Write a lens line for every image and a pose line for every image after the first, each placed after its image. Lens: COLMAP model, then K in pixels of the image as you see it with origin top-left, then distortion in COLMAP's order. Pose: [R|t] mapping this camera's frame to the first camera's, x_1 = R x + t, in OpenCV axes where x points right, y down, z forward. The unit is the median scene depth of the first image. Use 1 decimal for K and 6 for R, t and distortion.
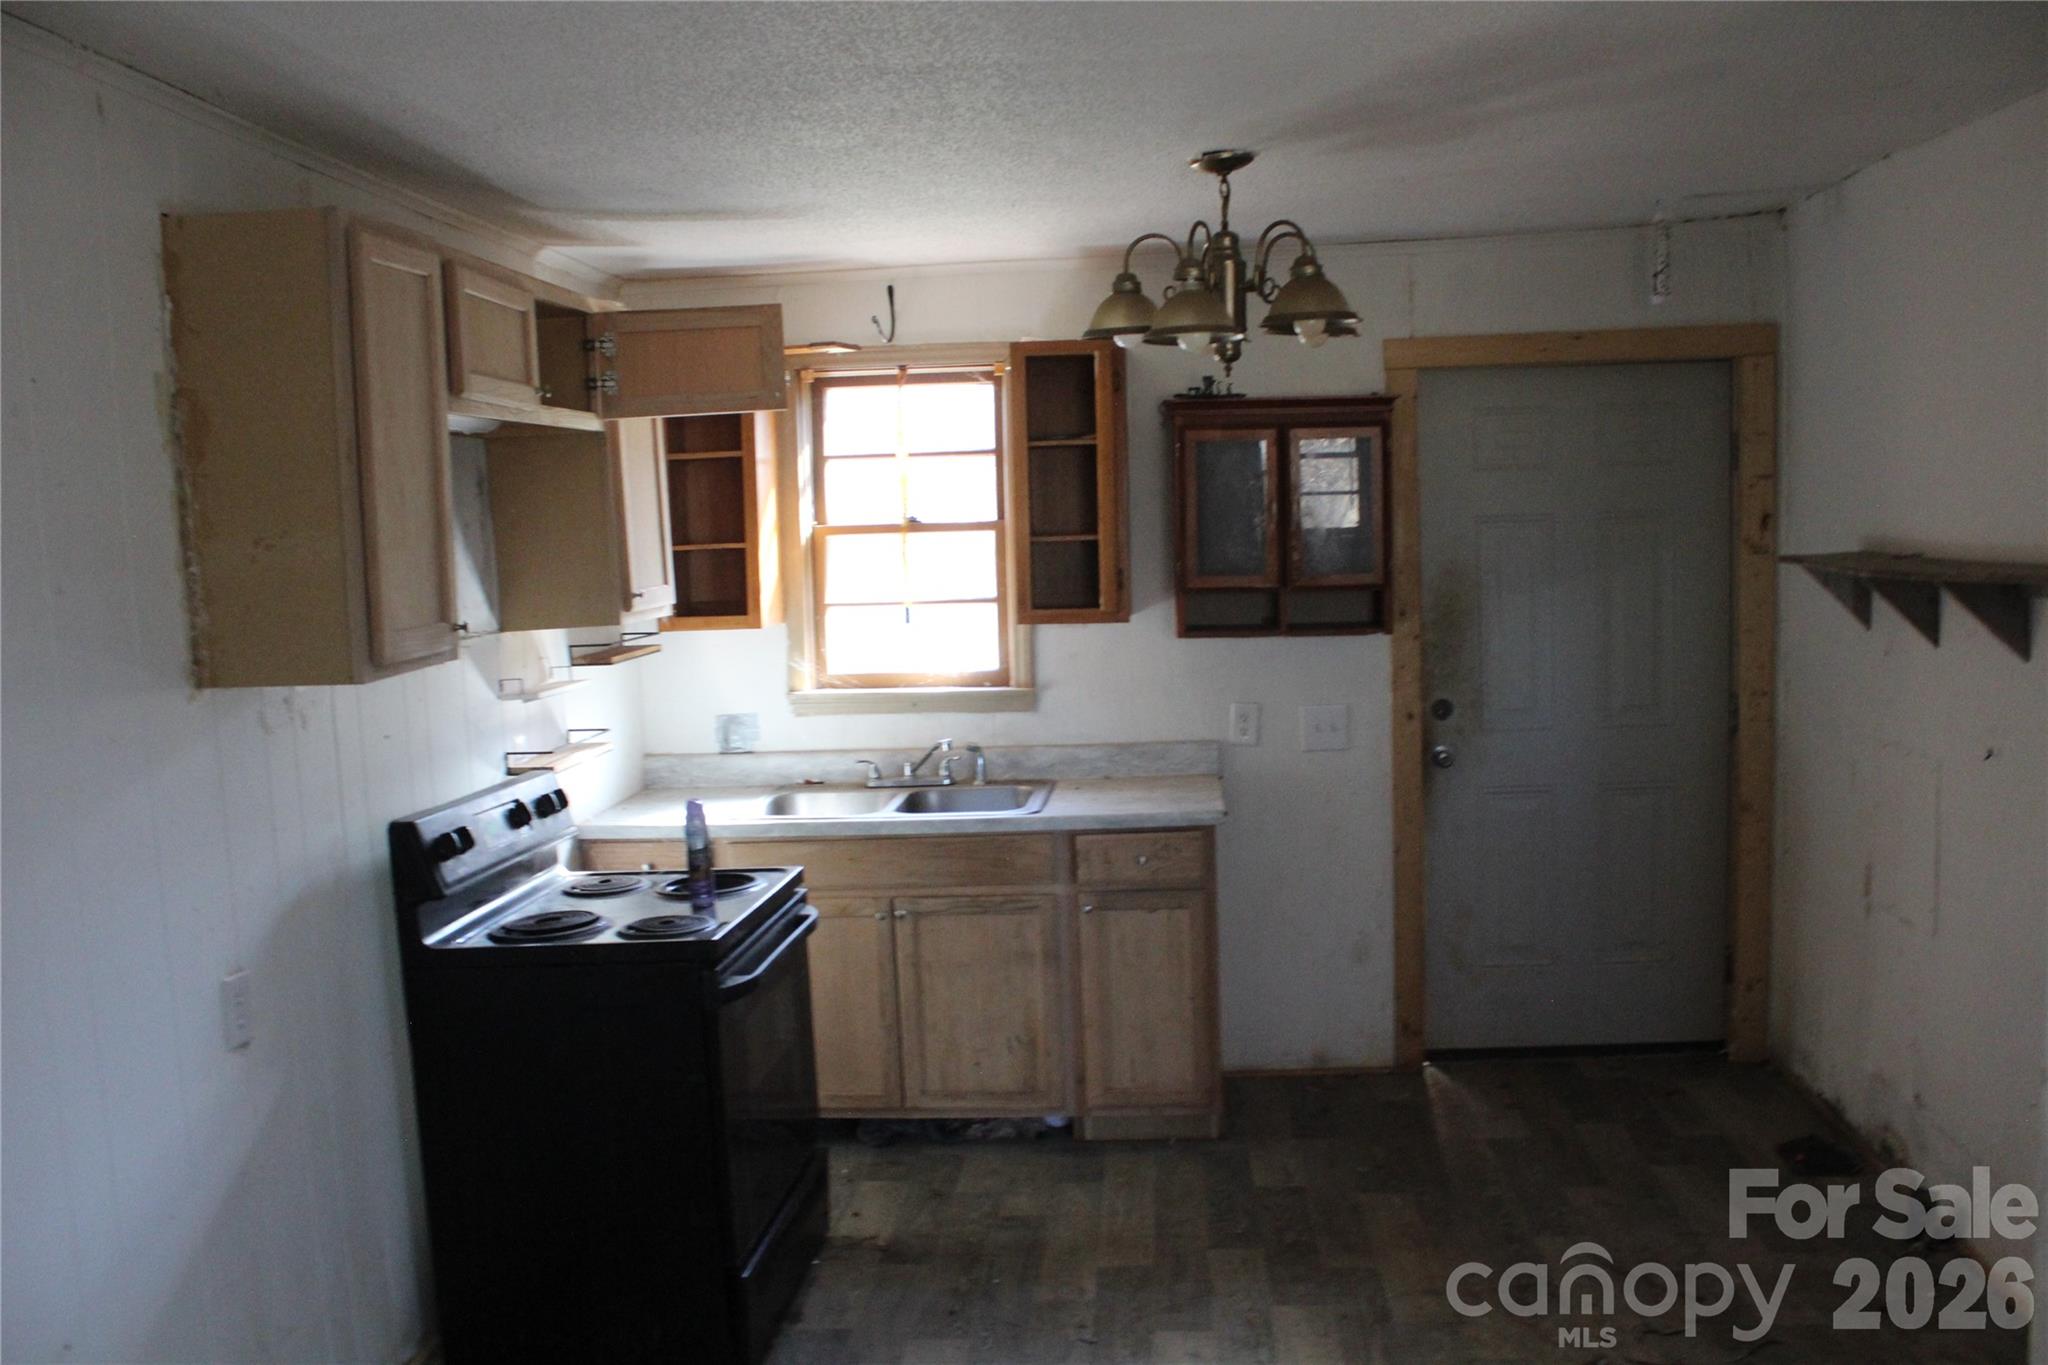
lens RADIAL K [[1691.2, 0, 1014.8], [0, 1691.2, 693.7], [0, 0, 1]] dist [-0.176189, 0.157042]
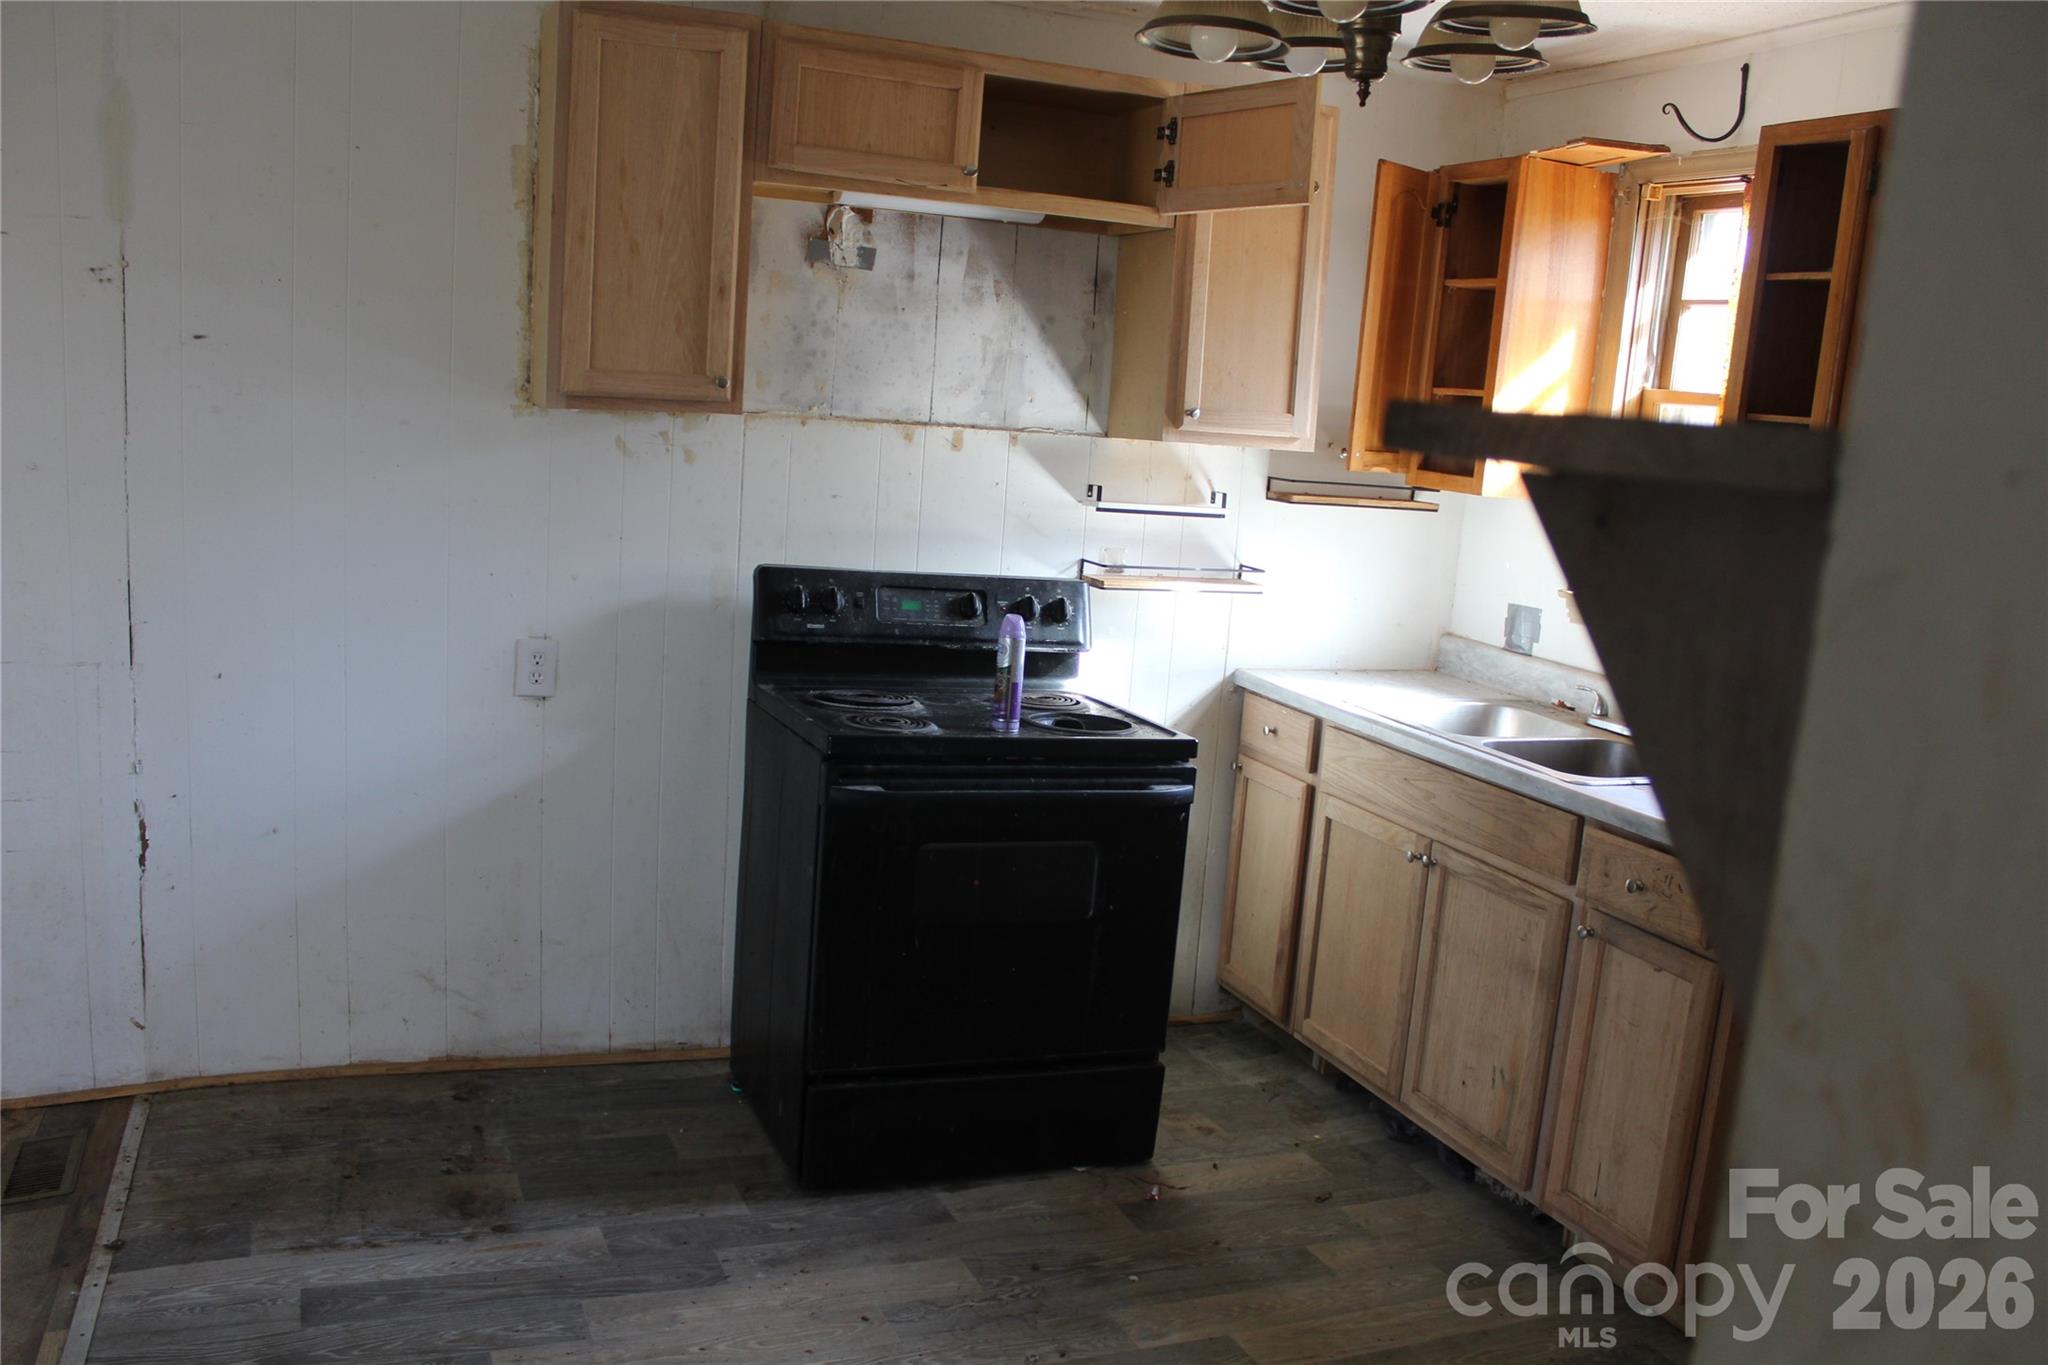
lens RADIAL K [[1691.2, 0, 1014.8], [0, 1691.2, 693.7], [0, 0, 1]] dist [-0.176189, 0.157042]
pose [[0.462962, 0.226028, -0.857075, 0.496730], [-0.183451, 0.970438, 0.156830, -0.032915], [0.867186, 0.084625, 0.490741, 0.443211]]
